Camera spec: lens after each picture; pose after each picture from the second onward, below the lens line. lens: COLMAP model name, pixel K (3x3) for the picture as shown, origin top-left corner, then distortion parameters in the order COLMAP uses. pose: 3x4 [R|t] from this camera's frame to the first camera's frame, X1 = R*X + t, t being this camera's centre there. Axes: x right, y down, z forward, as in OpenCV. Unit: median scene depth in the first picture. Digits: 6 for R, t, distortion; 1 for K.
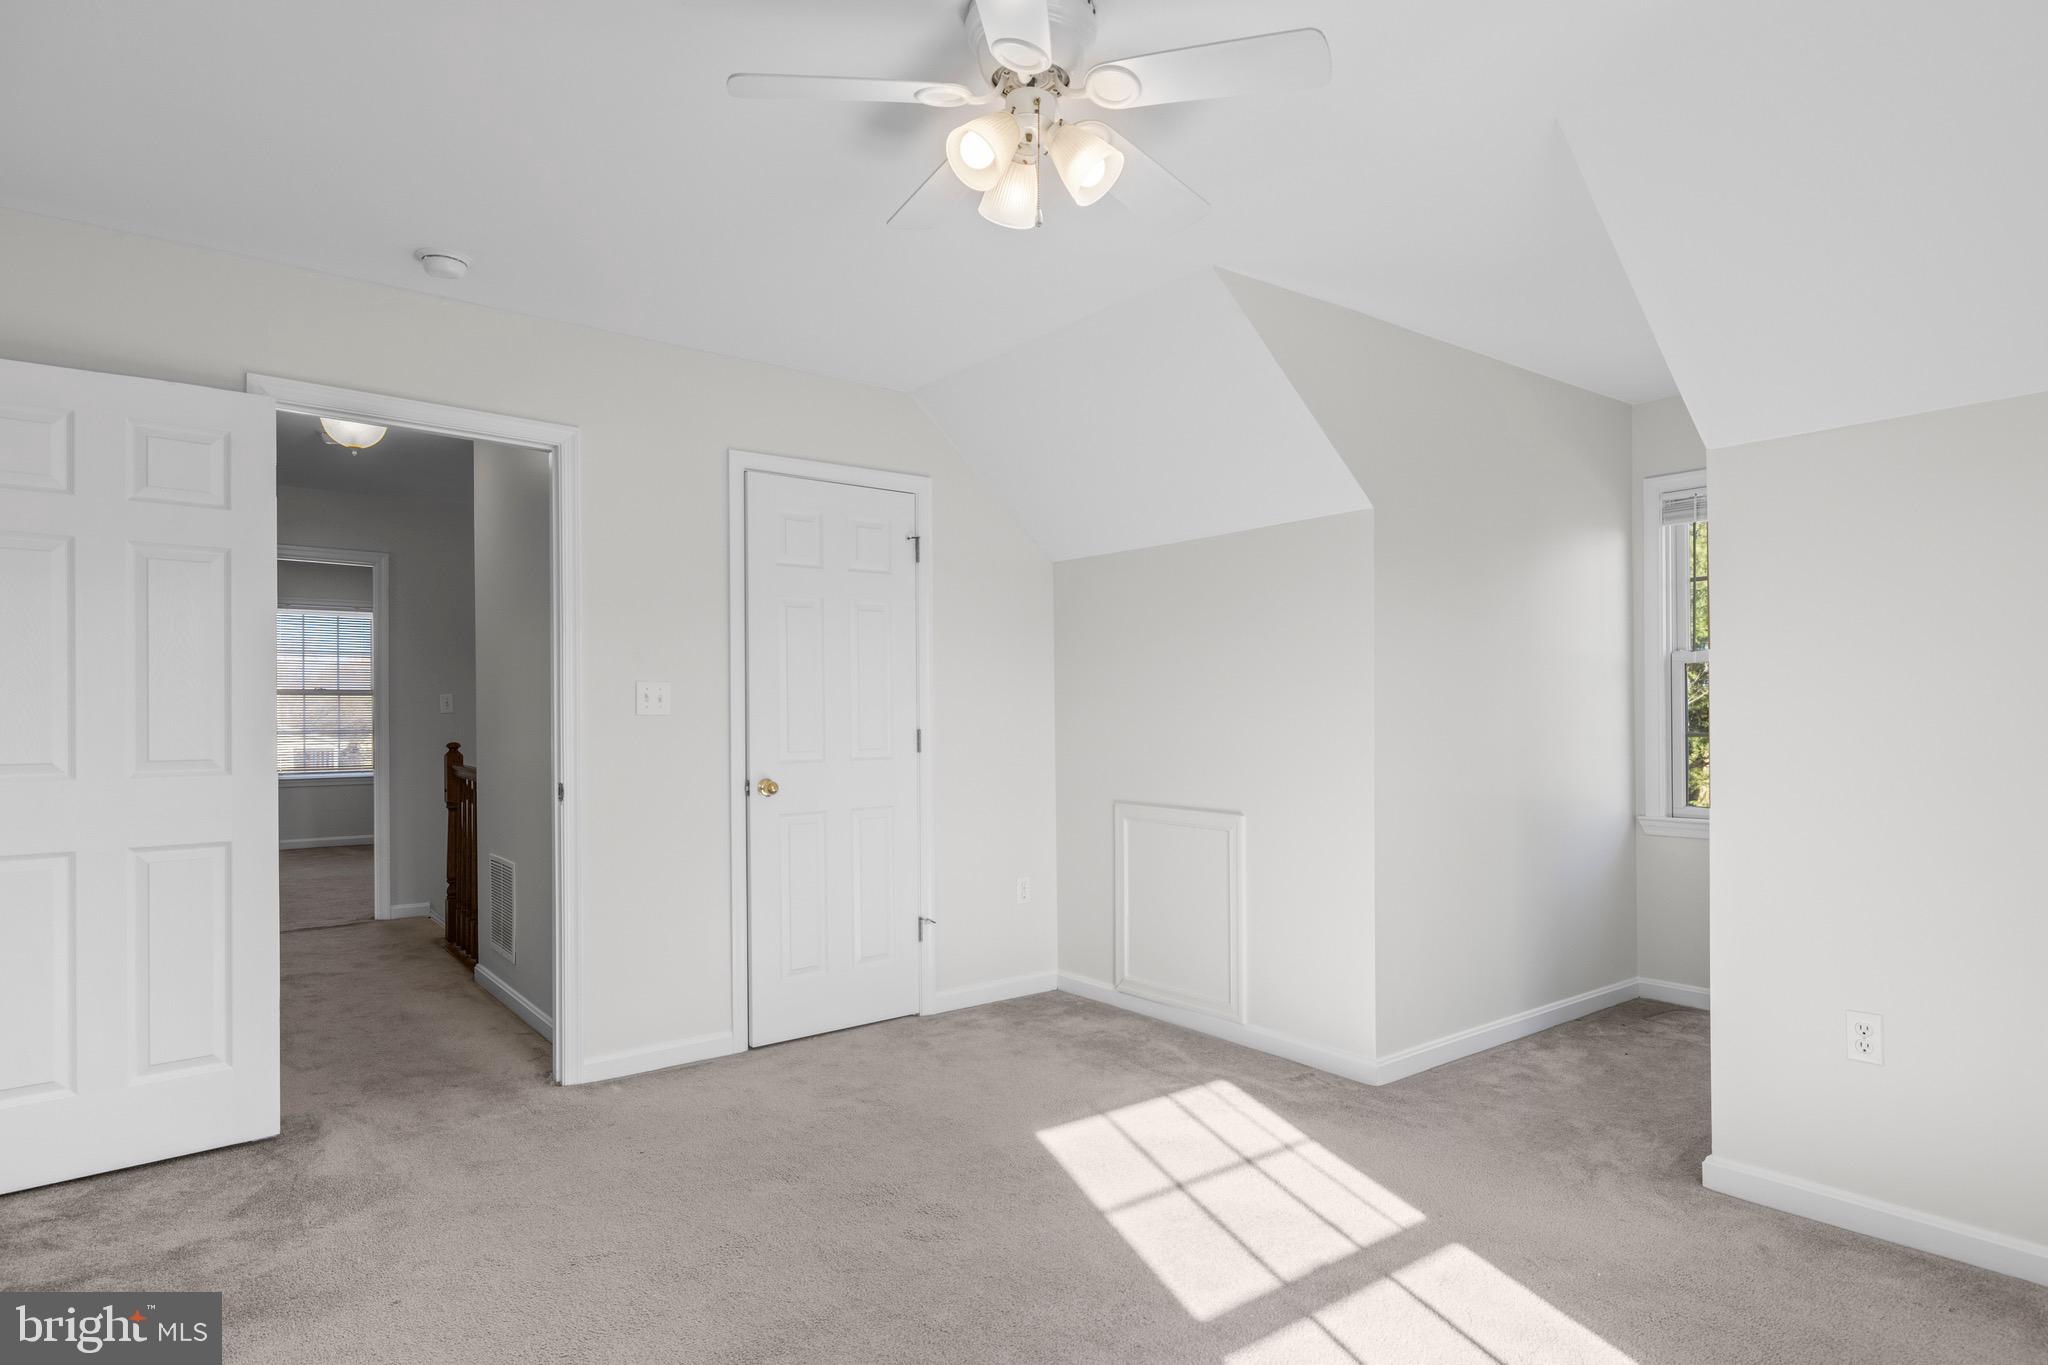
lens RADIAL K [[1145.4, 0, 1027.1], [0, 1145.4, 712.4], [0, 0, 1]] dist [0.001503, -0.000917]
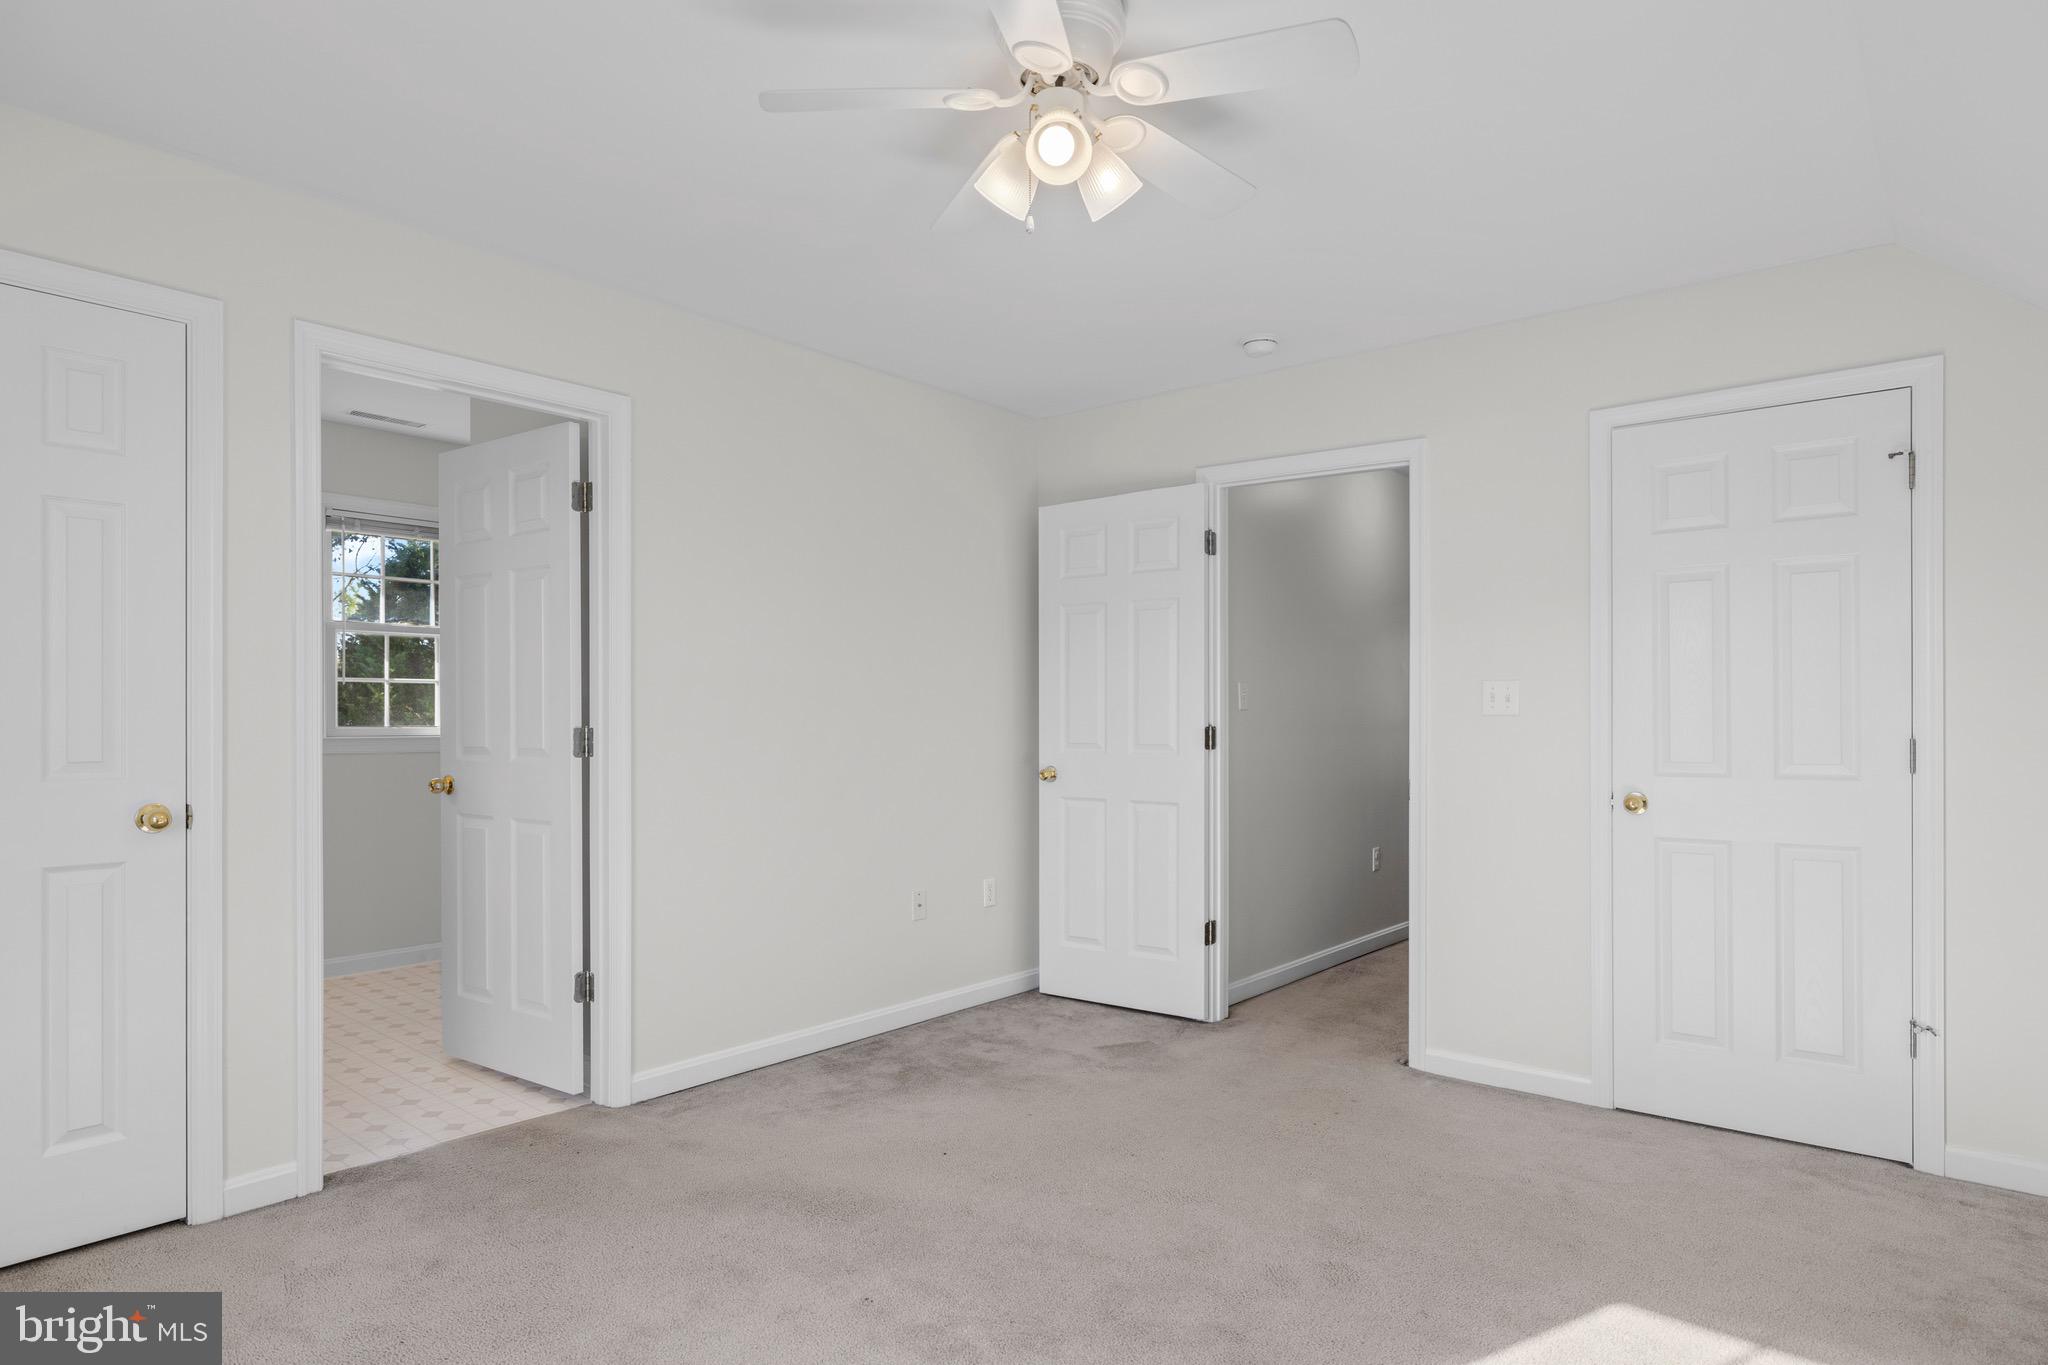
lens RADIAL K [[1145.4, 0, 1027.1], [0, 1145.4, 712.4], [0, 0, 1]] dist [0.001503, -0.000917]
pose [[0.210738, -0.001269, -0.977542, 0.619656], [-0.004700, 0.999986, -0.002311, 0.004485], [0.977531, 0.005081, 0.210729, 0.486872]]
